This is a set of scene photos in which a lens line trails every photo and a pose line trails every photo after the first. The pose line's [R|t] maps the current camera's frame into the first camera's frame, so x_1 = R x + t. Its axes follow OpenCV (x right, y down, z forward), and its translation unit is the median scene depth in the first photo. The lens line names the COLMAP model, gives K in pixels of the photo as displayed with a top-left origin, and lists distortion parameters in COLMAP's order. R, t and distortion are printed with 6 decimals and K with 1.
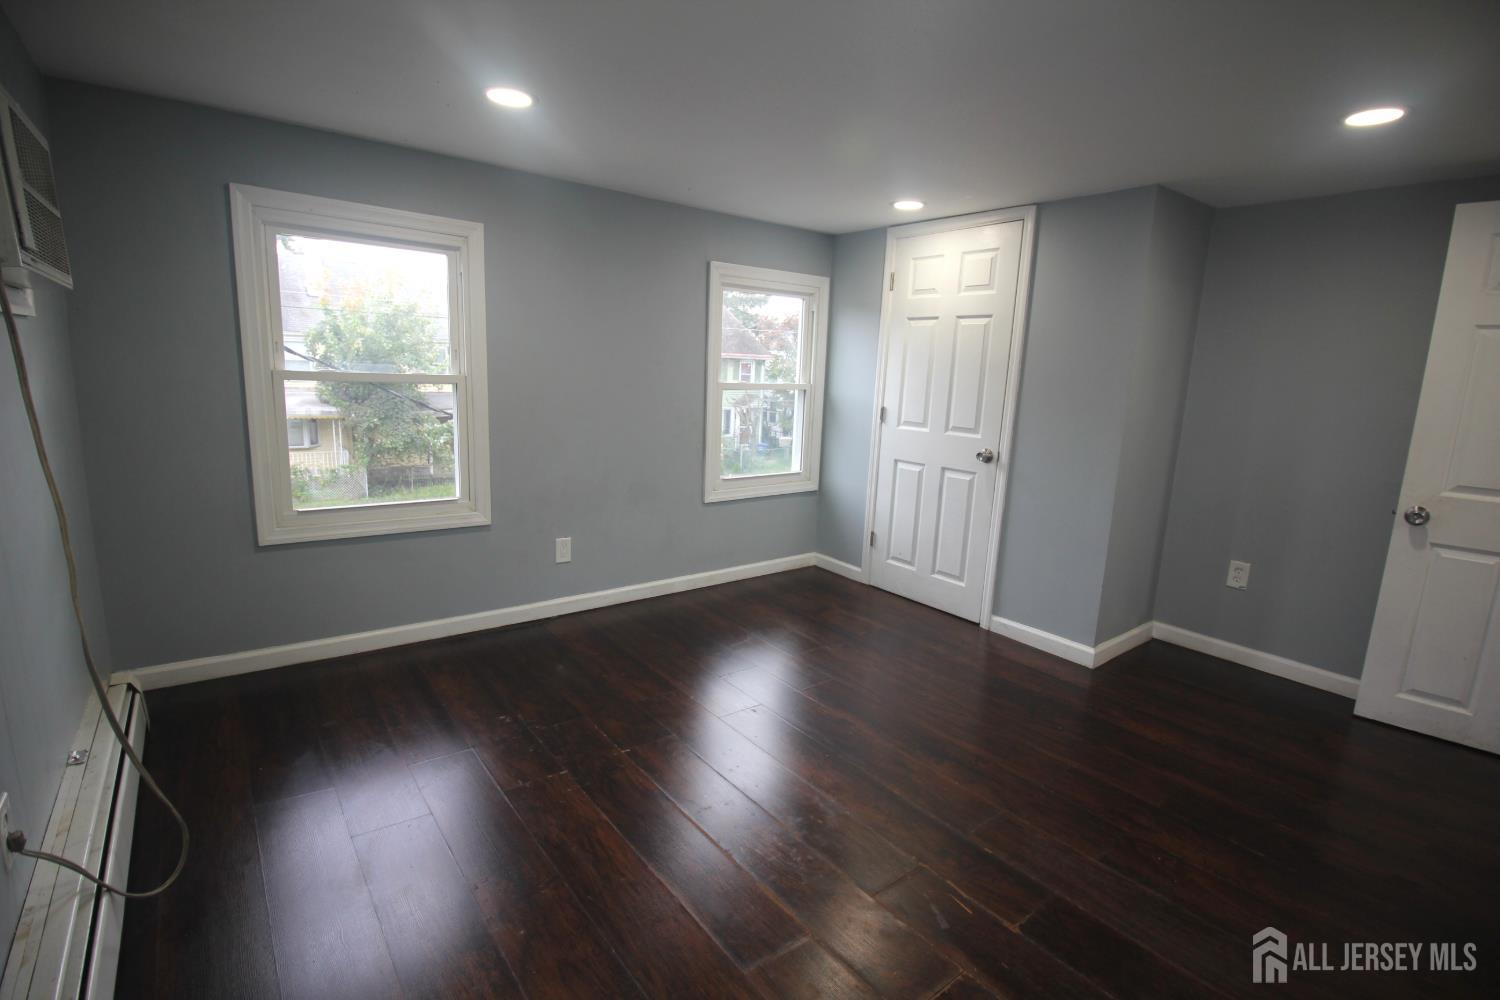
lens RADIAL K [[694.3, 0, 738.3], [0, 694.3, 502.2], [0, 0, 1]] dist [-0.000155, -0.013062]
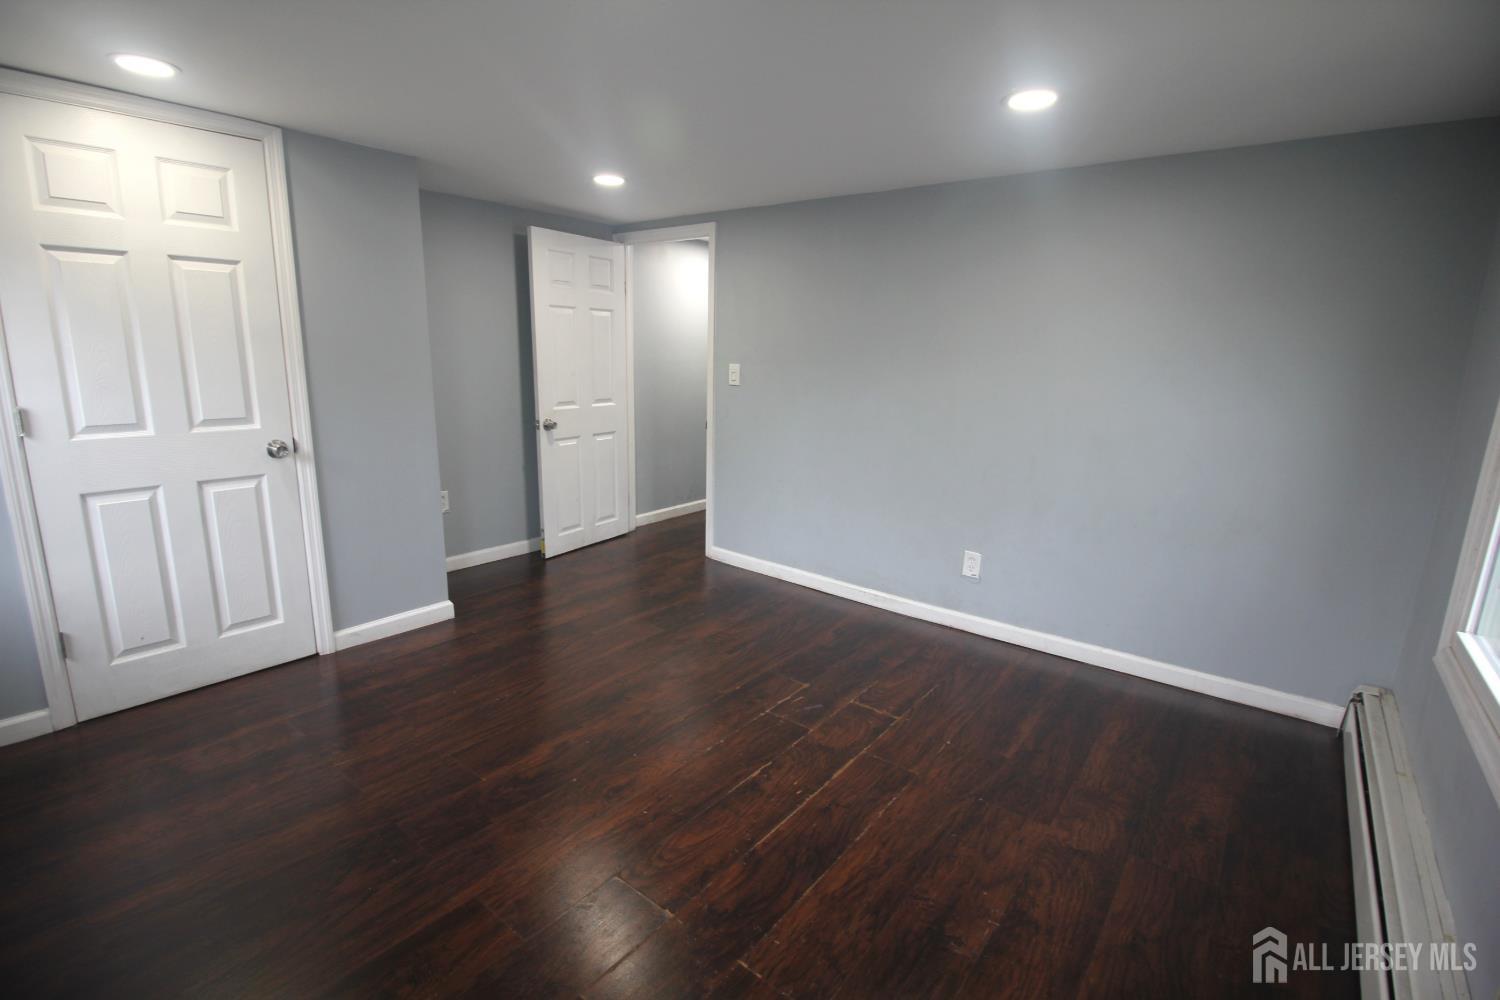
lens RADIAL K [[694.3, 0, 738.3], [0, 694.3, 502.2], [0, 0, 1]] dist [-0.000155, -0.013062]
pose [[-0.240214, -0.251027, 0.937701, -0.500177], [0.156036, 0.943438, 0.292535, -0.155815], [-0.958097, 0.216586, -0.187458, 0.665166]]
